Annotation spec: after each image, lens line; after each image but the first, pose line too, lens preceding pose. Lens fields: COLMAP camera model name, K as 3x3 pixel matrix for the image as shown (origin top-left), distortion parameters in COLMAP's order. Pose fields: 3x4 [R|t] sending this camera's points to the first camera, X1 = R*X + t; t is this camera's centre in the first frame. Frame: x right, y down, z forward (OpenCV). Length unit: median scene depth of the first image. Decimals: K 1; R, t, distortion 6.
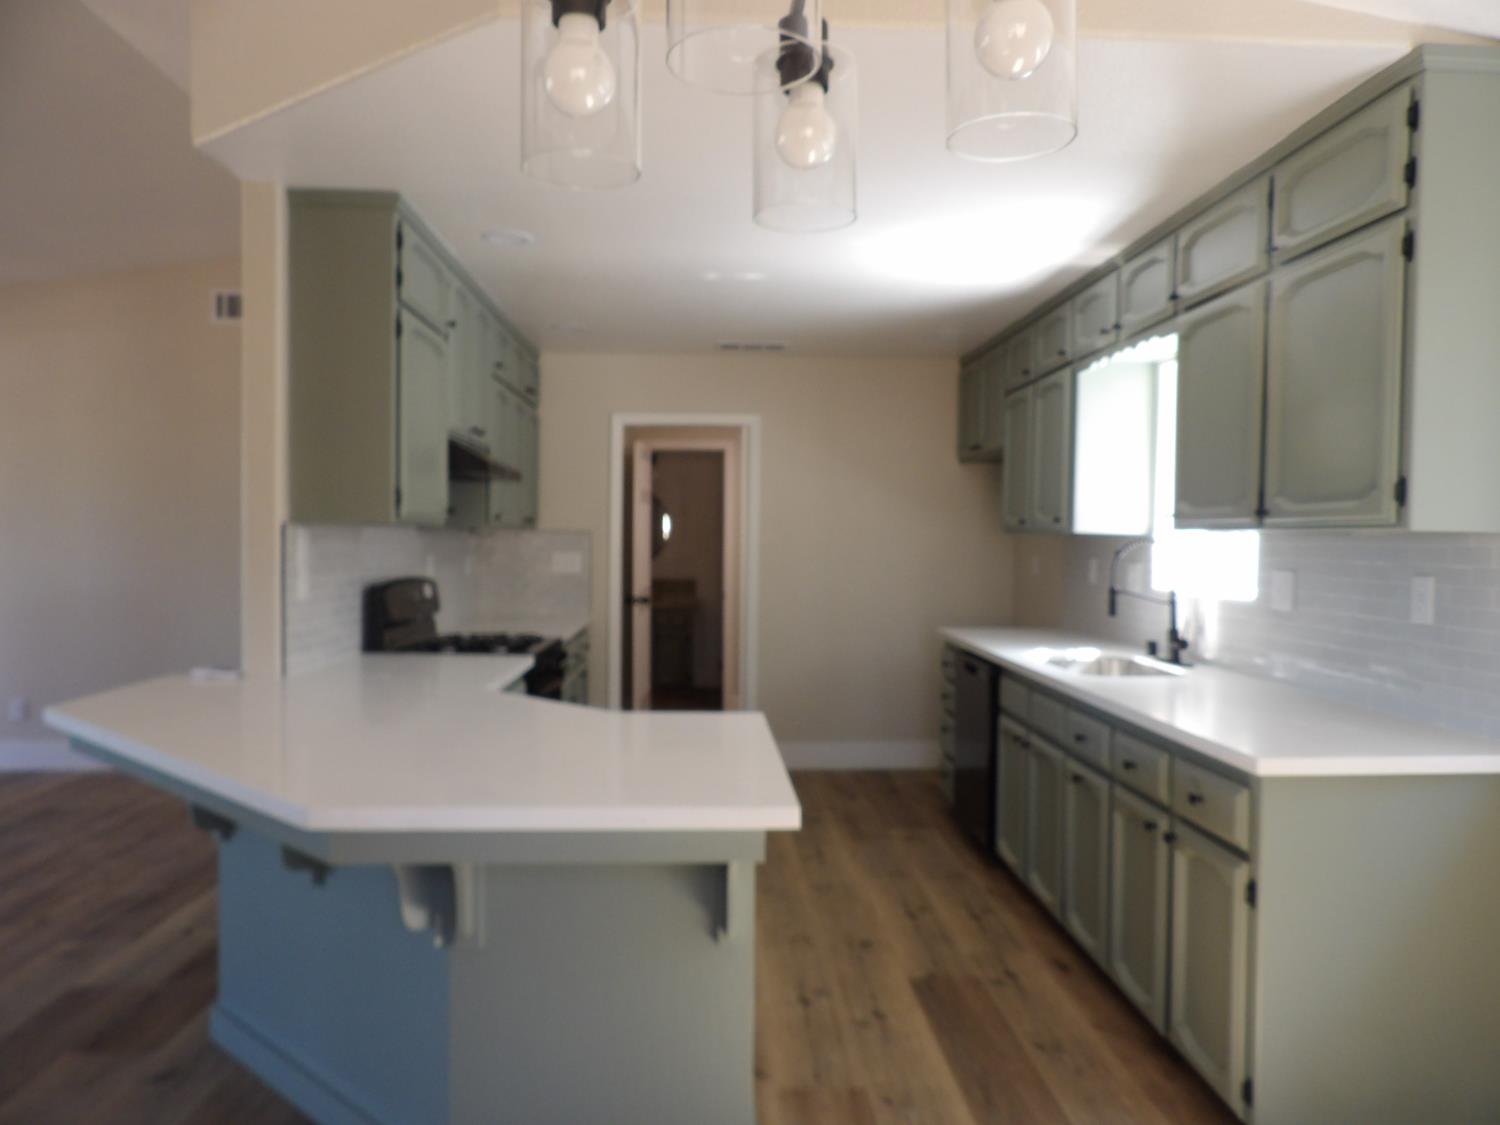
lens RADIAL K [[1077.1, 0, 748.8], [0, 1077.1, 566.1], [0, 0, 1]] dist [0.001973, 0.000589]
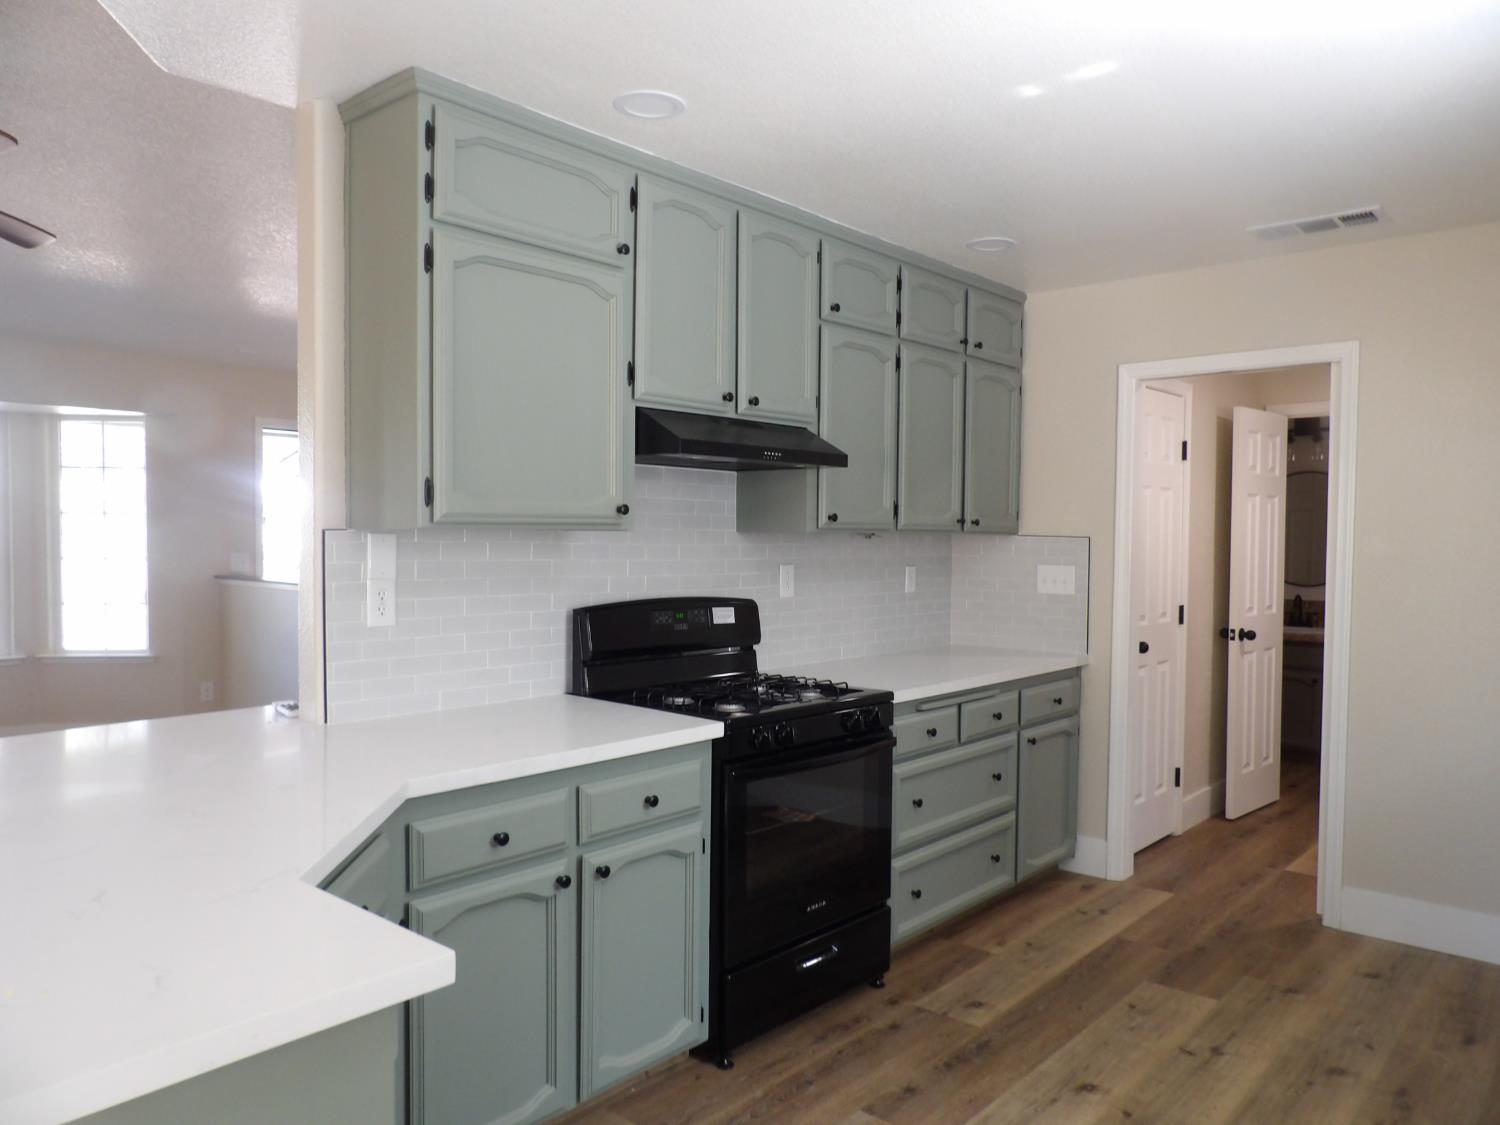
lens RADIAL K [[1077.1, 0, 751.2], [0, 1077.1, 551.0], [0, 0, 1]] dist [0.001973, 0.000589]
pose [[0.728147, 0.007300, -0.685382, 0.265502], [-0.018711, 0.999782, -0.009230, -0.018103], [0.685165, 0.019545, 0.728126, 0.512634]]
